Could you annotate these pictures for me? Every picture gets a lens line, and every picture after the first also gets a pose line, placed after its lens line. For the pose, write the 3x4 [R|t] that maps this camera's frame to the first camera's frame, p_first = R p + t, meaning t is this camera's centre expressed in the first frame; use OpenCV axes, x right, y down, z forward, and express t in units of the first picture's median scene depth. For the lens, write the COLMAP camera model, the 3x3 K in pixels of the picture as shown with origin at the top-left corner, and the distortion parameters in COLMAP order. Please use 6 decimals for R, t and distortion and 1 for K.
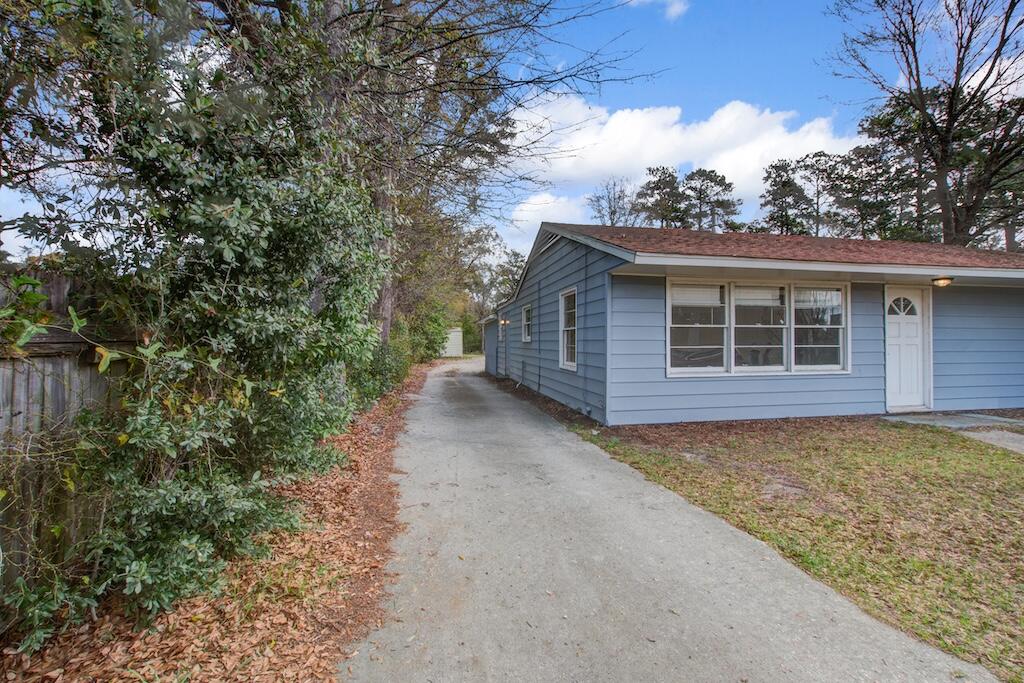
lens RADIAL K [[456.0, 0, 513.2], [0, 456.0, 339.9], [0, 0, 1]] dist [-0.037521, 0.005773]
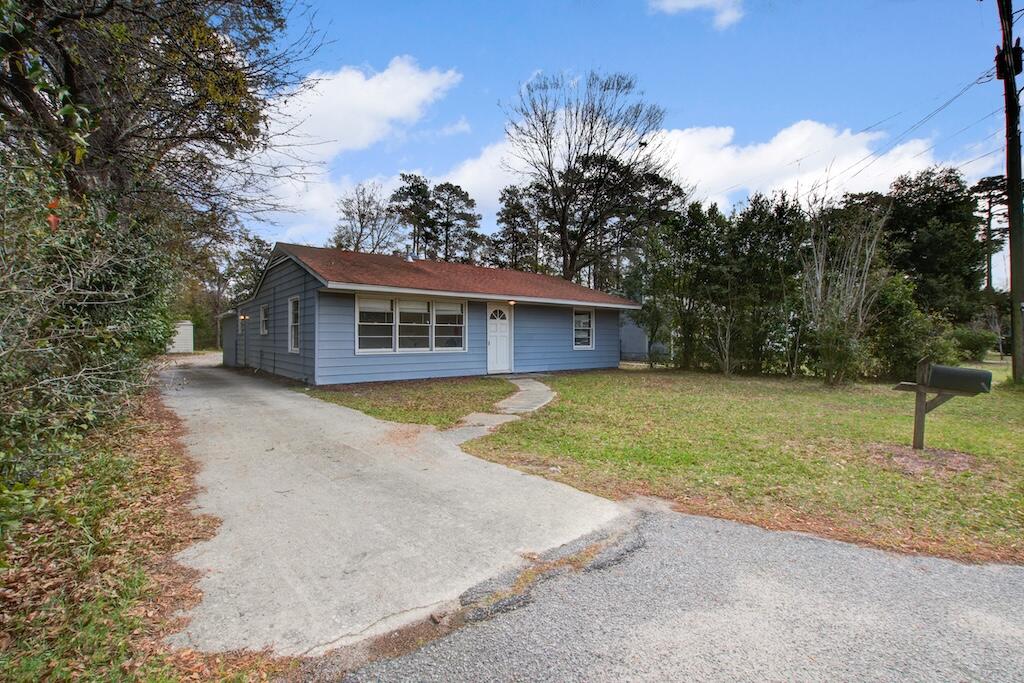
lens RADIAL K [[456.0, 0, 513.2], [0, 456.0, 339.9], [0, 0, 1]] dist [-0.037521, 0.005773]
pose [[0.869668, 0.000621, 0.493637, 0.012489], [-0.004360, 0.999970, 0.006423, 0.007965], [-0.493618, -0.007738, 0.869644, -0.365116]]
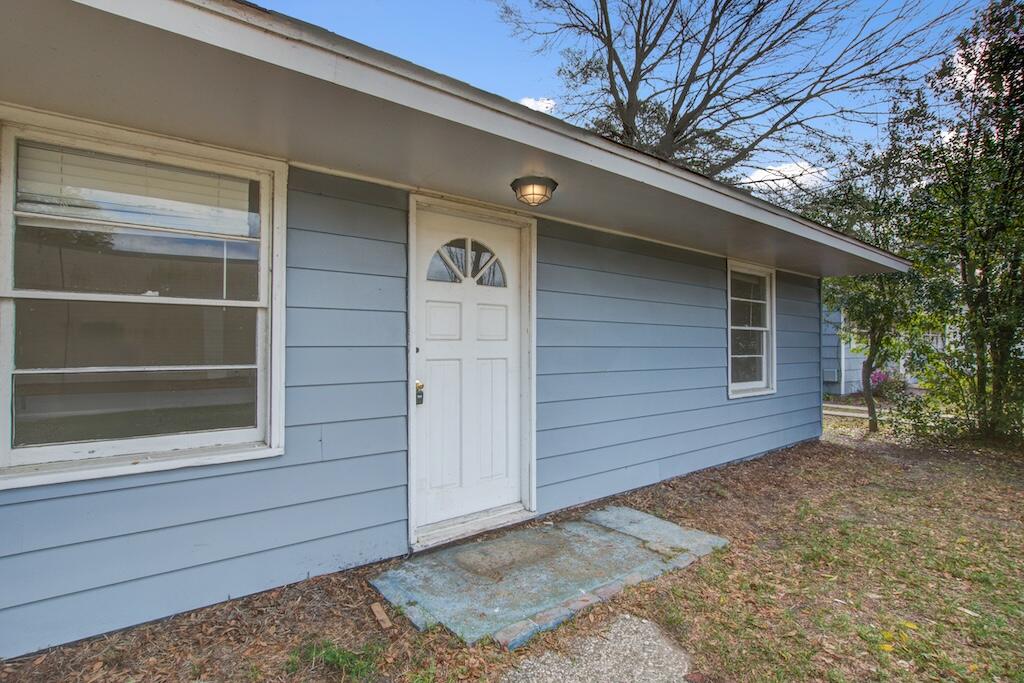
lens RADIAL K [[519.8, 0, 512.0], [0, 519.8, 341.5], [0, 0, 1]] dist [0.000178, 0.000010]
pose [[0.883086, 0.006683, 0.469164, 0.403374], [-0.008093, 0.999967, 0.000988, -0.003344], [-0.469142, -0.004670, 0.883110, 0.334607]]
